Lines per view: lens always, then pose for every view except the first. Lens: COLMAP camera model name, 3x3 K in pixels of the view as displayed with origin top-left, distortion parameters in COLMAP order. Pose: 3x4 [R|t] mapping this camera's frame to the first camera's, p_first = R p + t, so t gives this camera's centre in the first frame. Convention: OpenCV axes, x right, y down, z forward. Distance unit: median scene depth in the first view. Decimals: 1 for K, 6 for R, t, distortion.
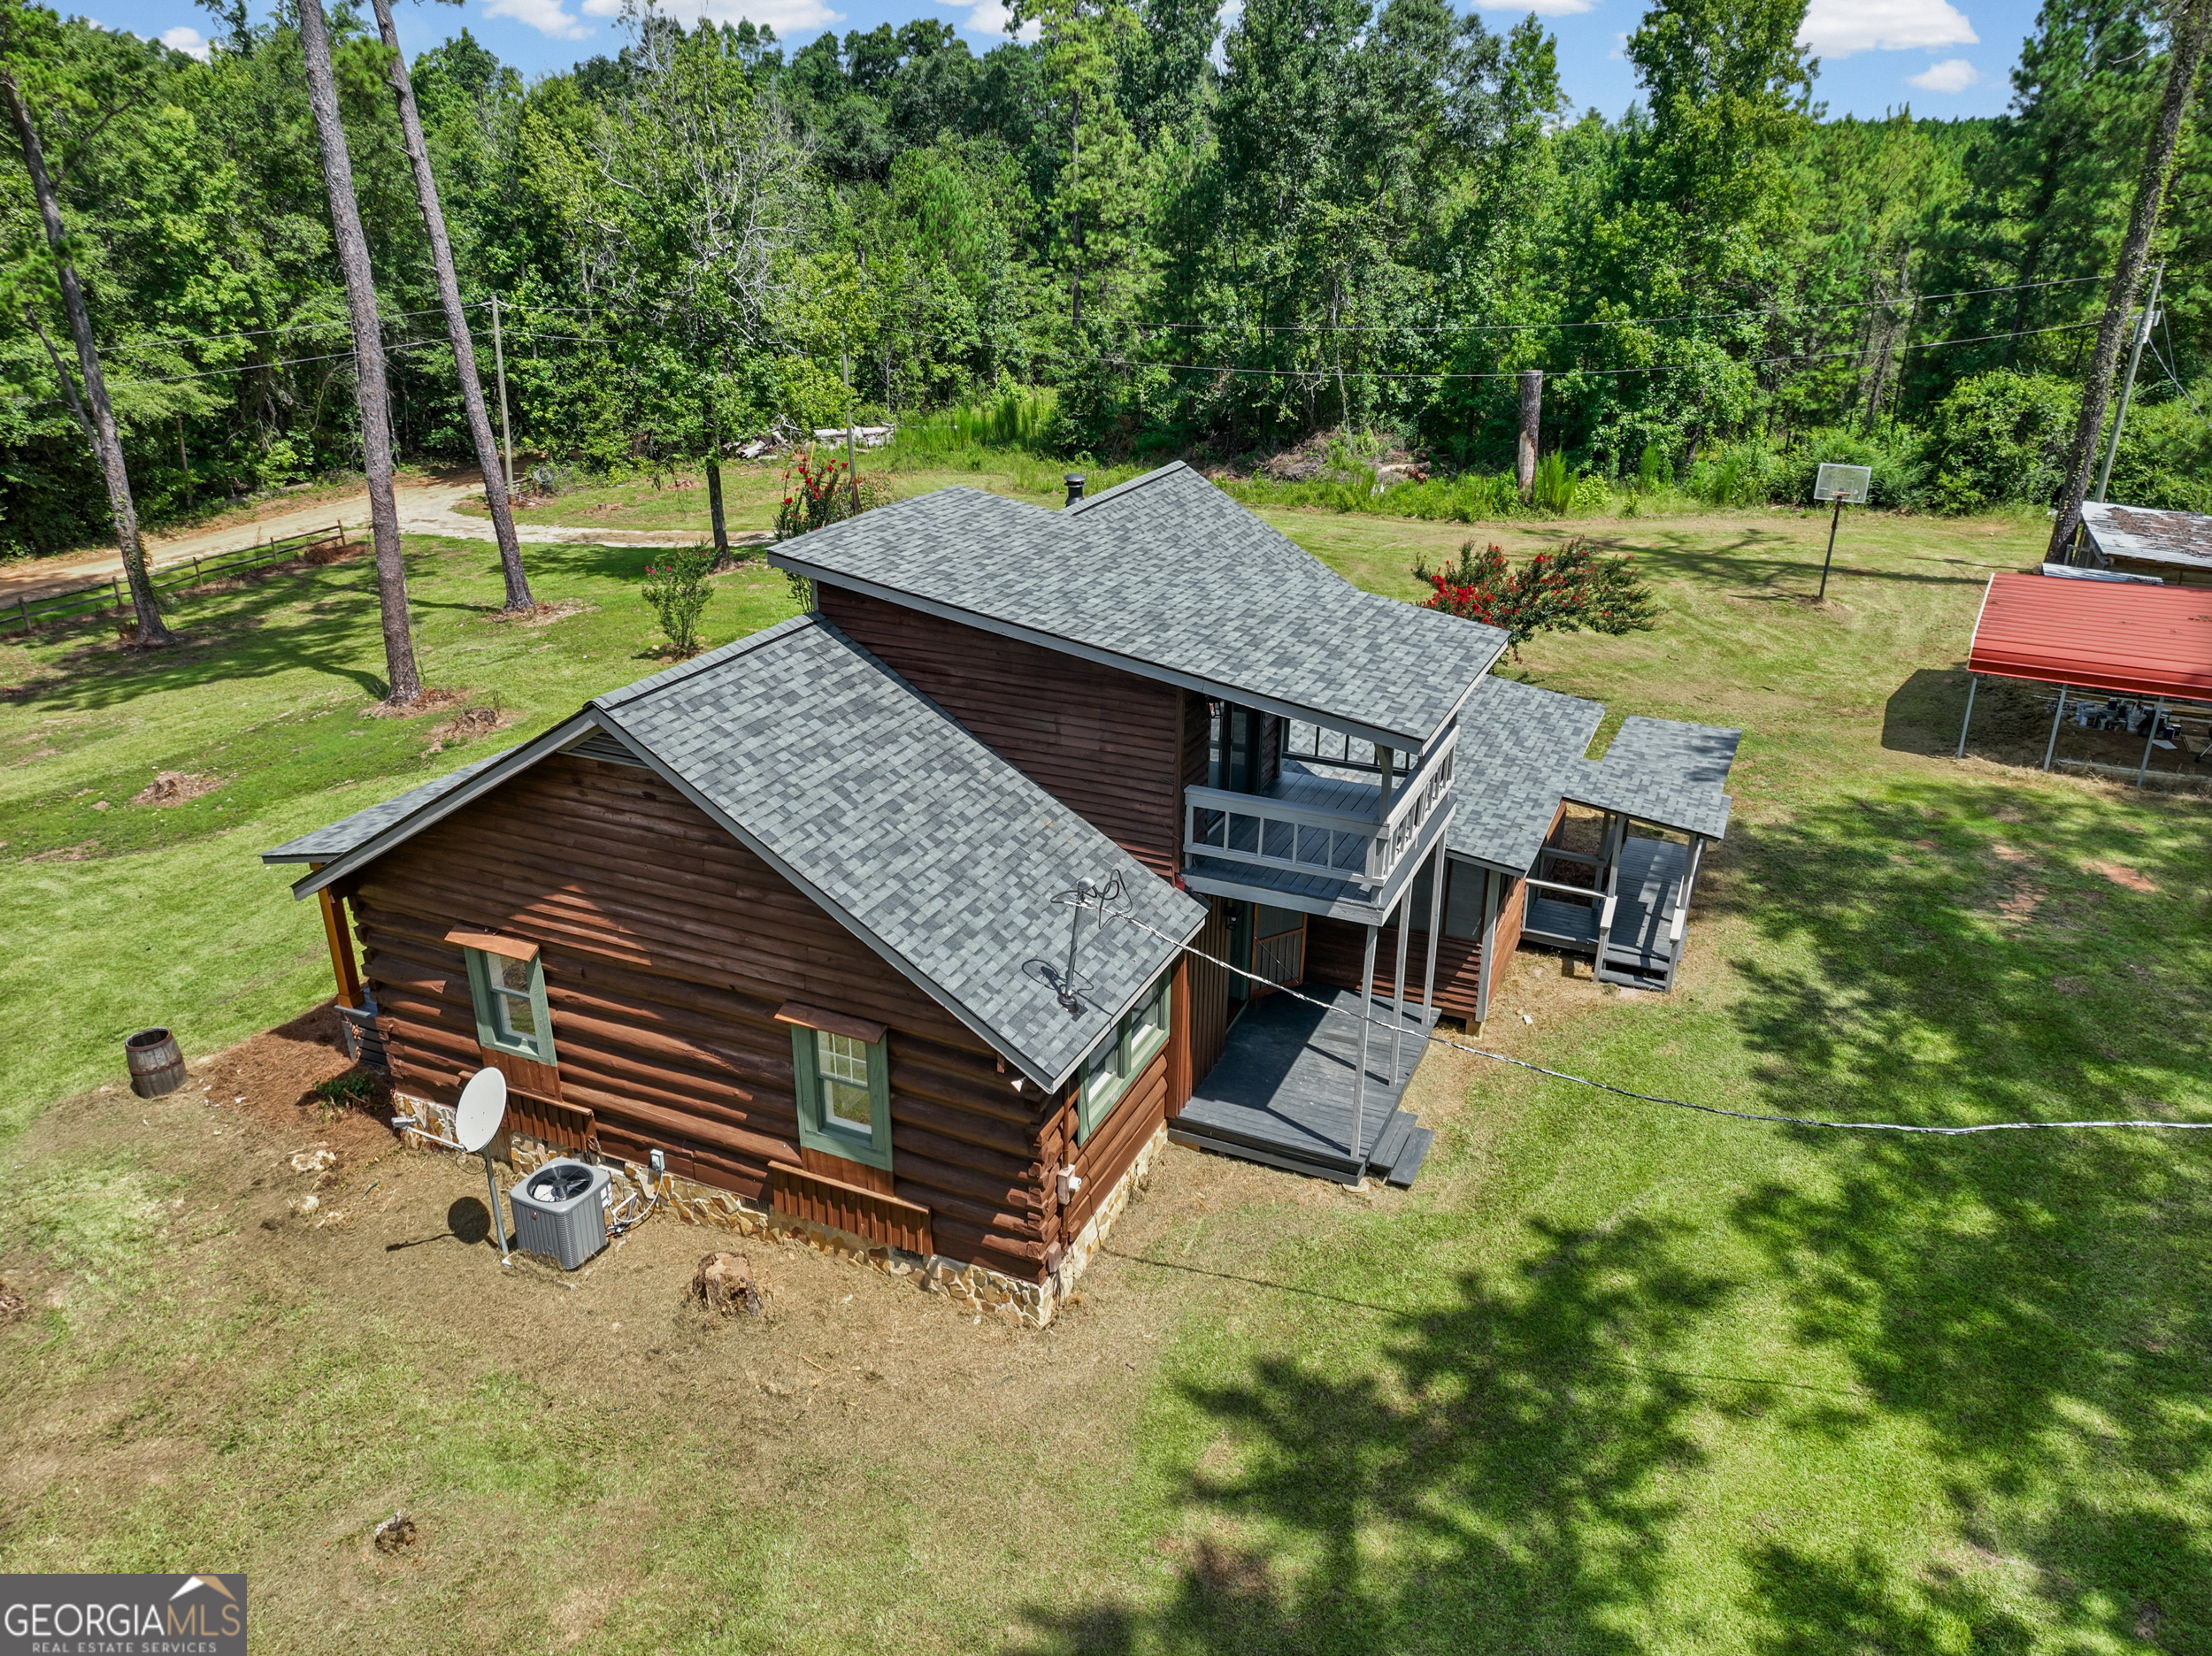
lens RADIAL K [[1577.3, 0, 1107.6], [0, 1577.3, 820.6], [0, 0, 1]] dist [-0.013502, 0.030107]
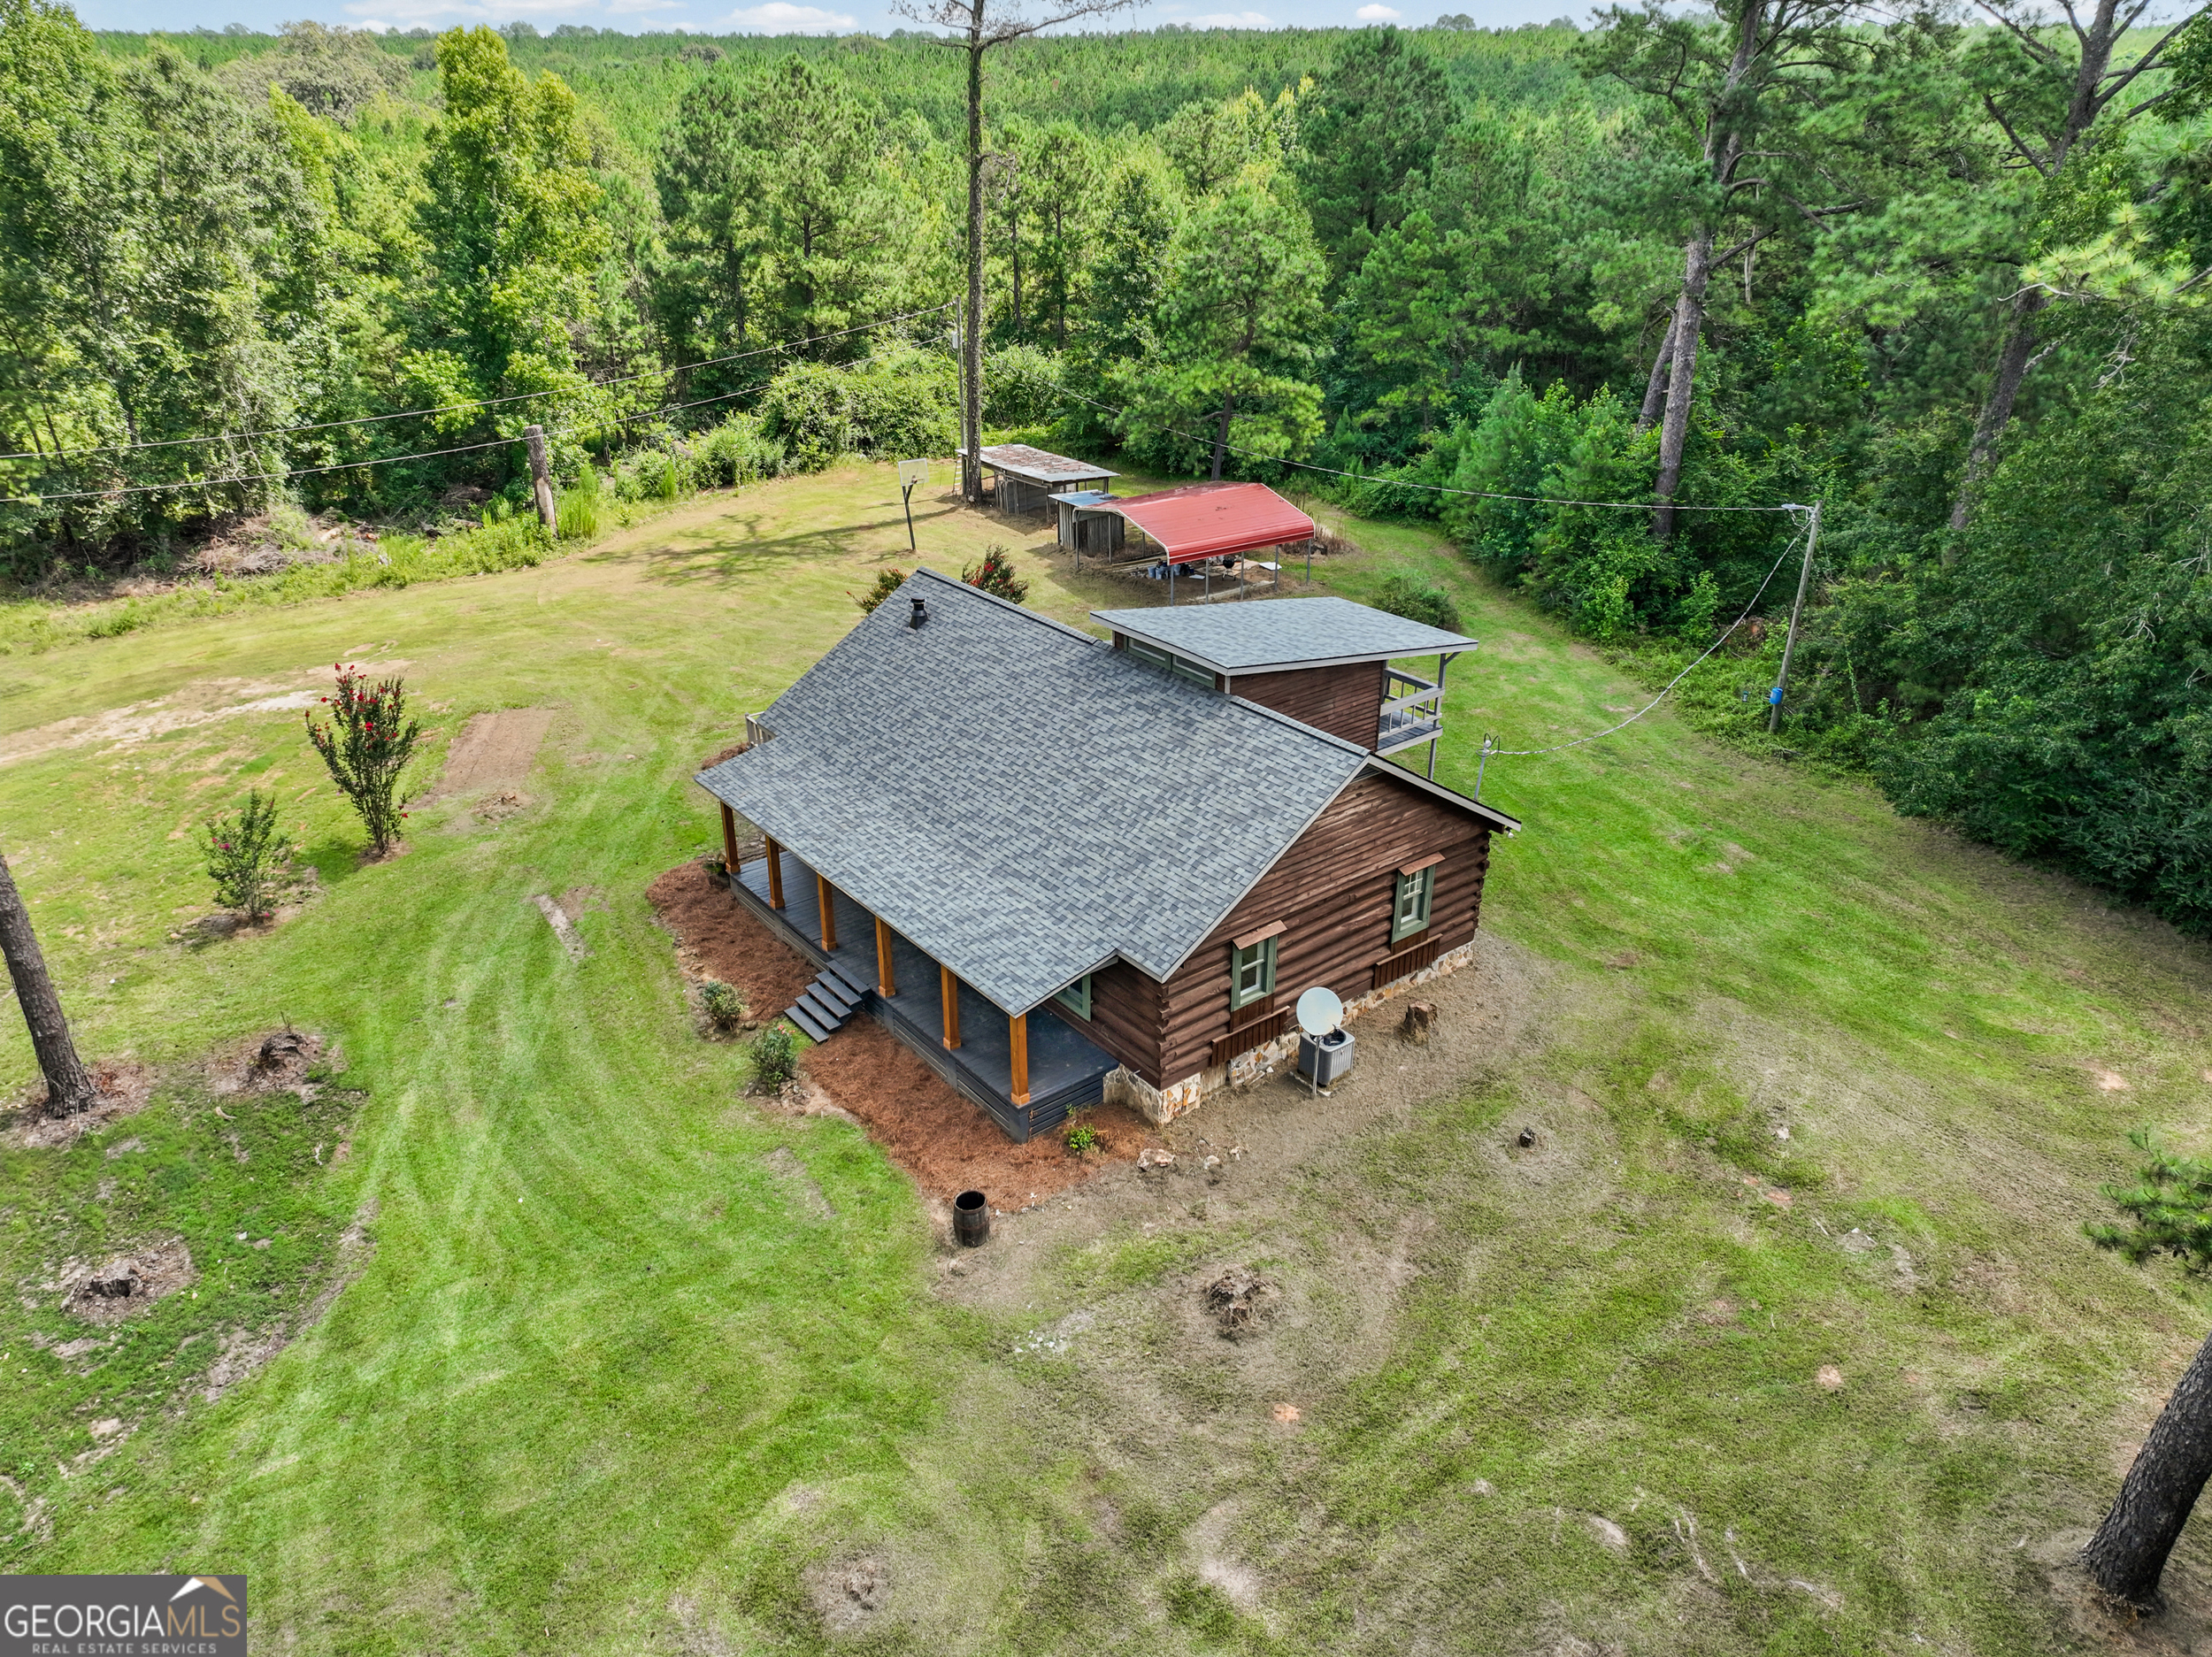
lens RADIAL K [[1564.1, 0, 1106.0], [0, 1564.1, 828.5], [0, 0, 1]] dist [-0.001738, -0.000789]
pose [[0.458999, -0.390400, 0.798065, -1.397472], [0.337685, 0.907526, 0.249730, -0.400672], [-0.821760, 0.154869, 0.548385, 0.180079]]
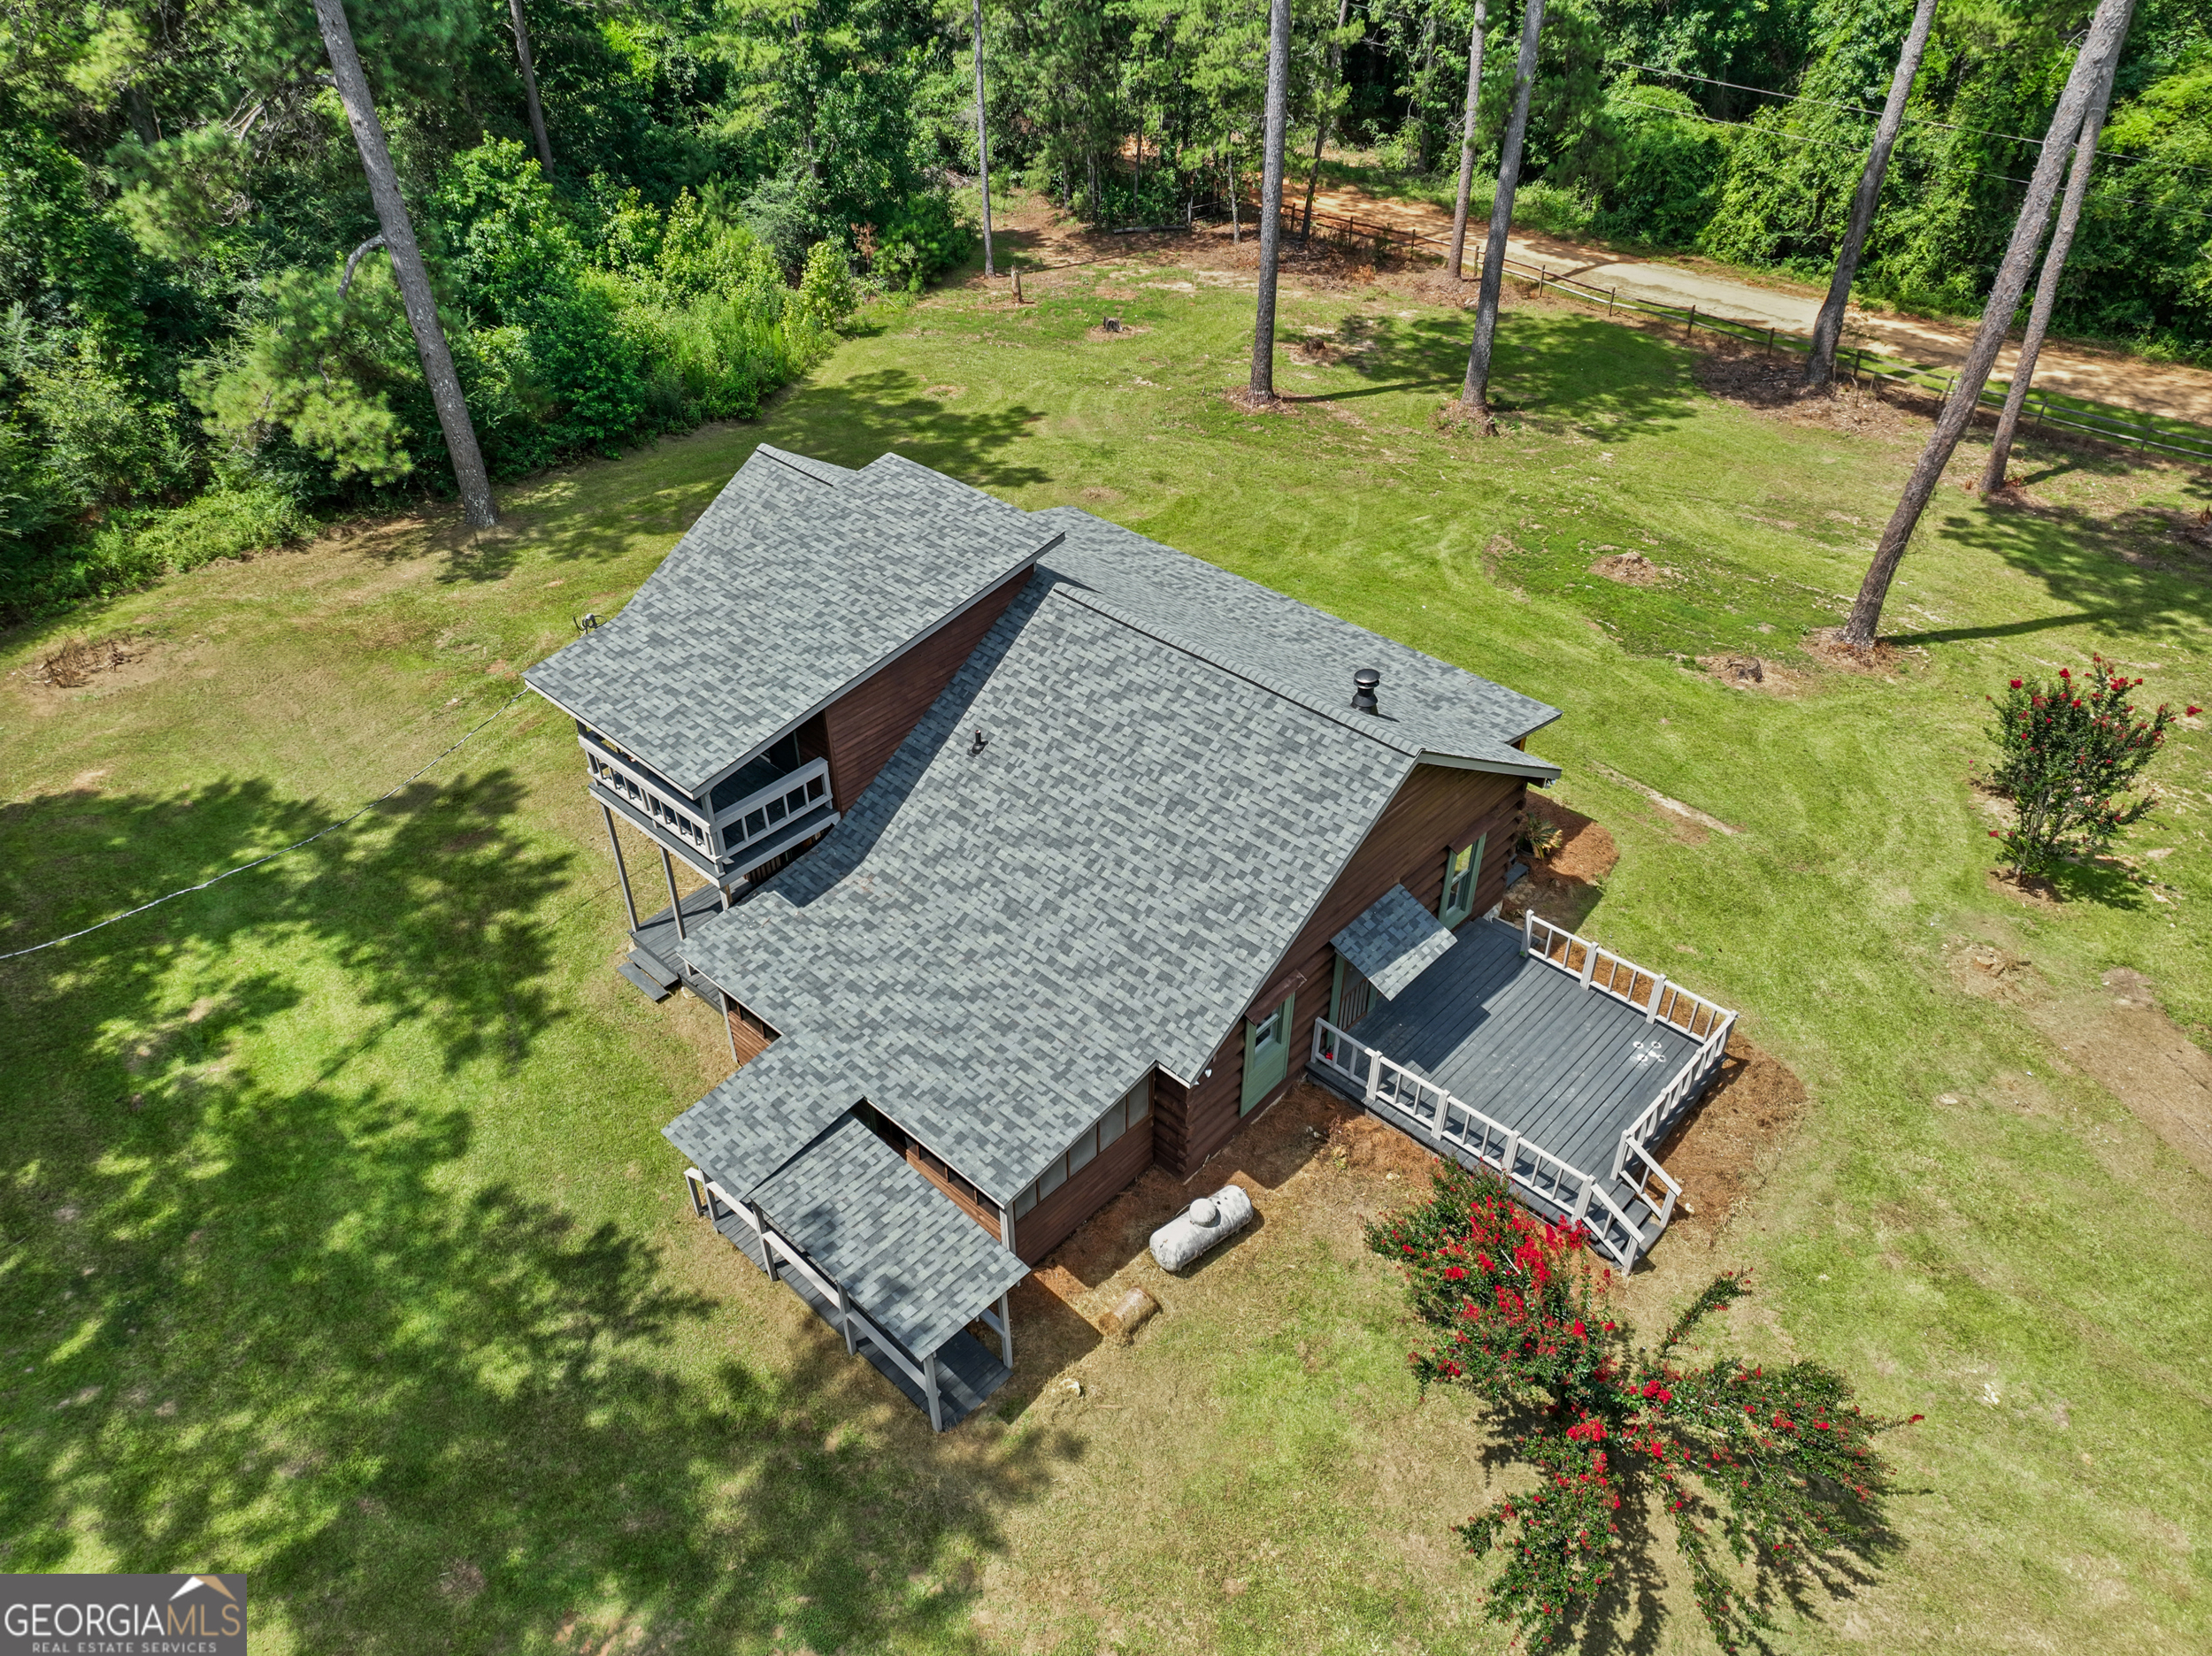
lens RADIAL K [[1577.3, 0, 1107.6], [0, 1577.3, 820.6], [0, 0, 1]] dist [-0.013502, 0.030107]
pose [[-0.327631, 0.569692, -0.753730, 0.929862], [-0.351911, 0.666776, 0.656938, -0.869172], [0.876822, 0.480479, -0.017975, 1.163215]]
